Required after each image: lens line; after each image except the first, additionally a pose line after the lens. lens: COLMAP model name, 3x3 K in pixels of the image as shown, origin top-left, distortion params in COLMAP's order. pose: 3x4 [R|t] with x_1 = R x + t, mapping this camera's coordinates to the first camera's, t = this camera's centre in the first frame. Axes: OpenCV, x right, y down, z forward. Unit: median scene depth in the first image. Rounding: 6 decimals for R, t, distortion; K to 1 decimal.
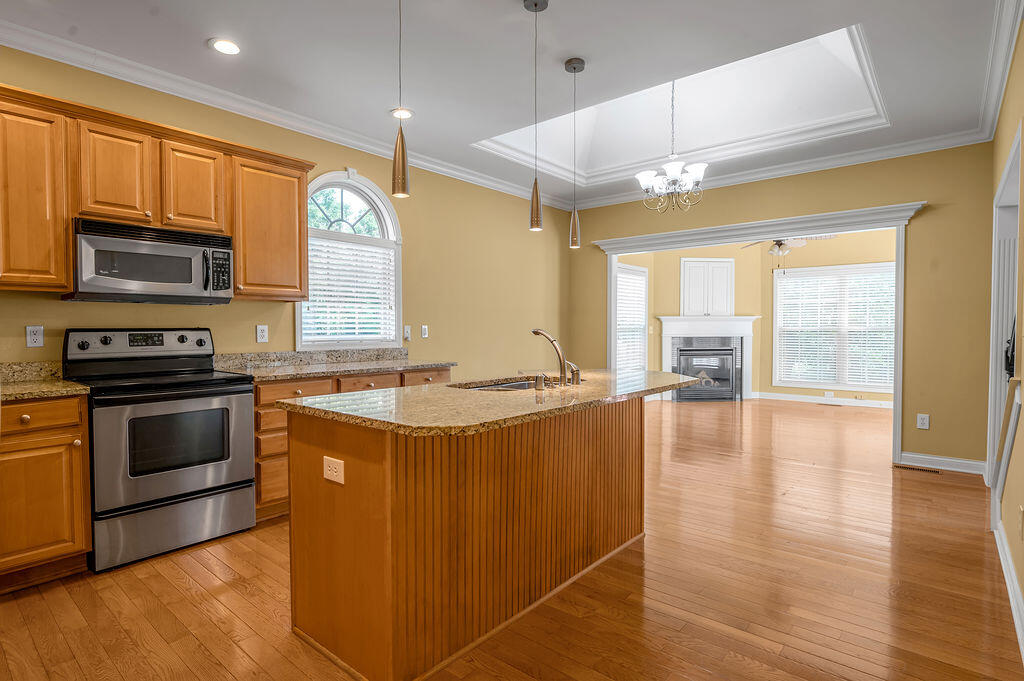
lens RADIAL K [[524.5, 0, 512.0], [0, 524.5, 340.5], [0, 0, 1]] dist [-0.002801, -0.000257]
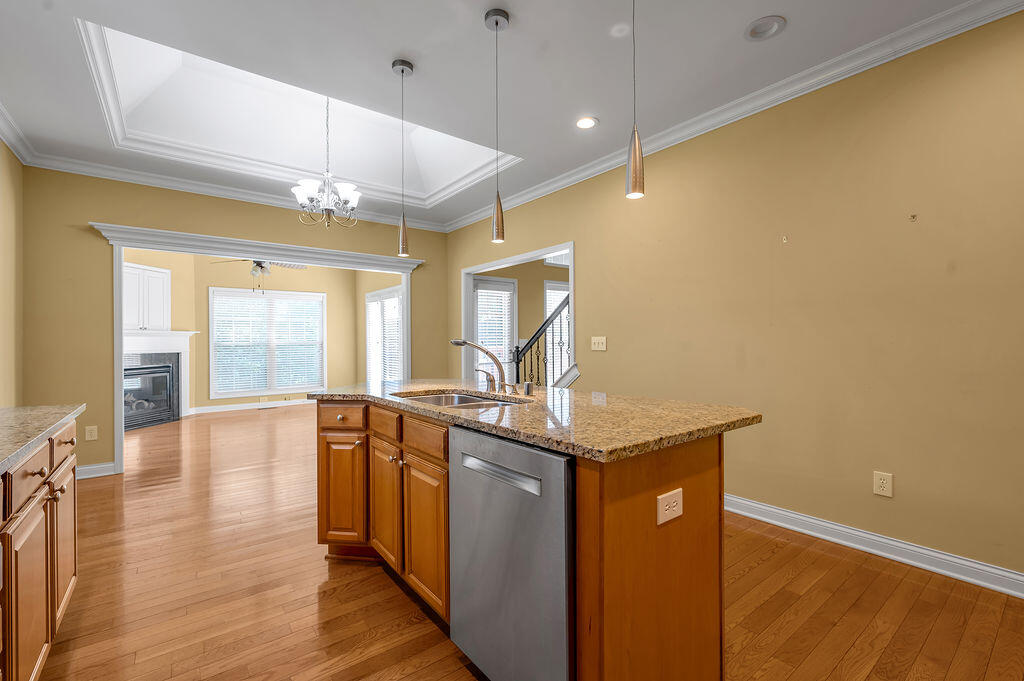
lens RADIAL K [[445.0, 0, 512.0], [0, 445.0, 340.5], [0, 0, 1]] dist [0.000982, 0.000179]
pose [[0.213229, -0.000949, 0.977002, -0.248056], [0.033375, 0.999423, -0.006314, -0.004077], [-0.976432, 0.033953, 0.213137, 0.249513]]
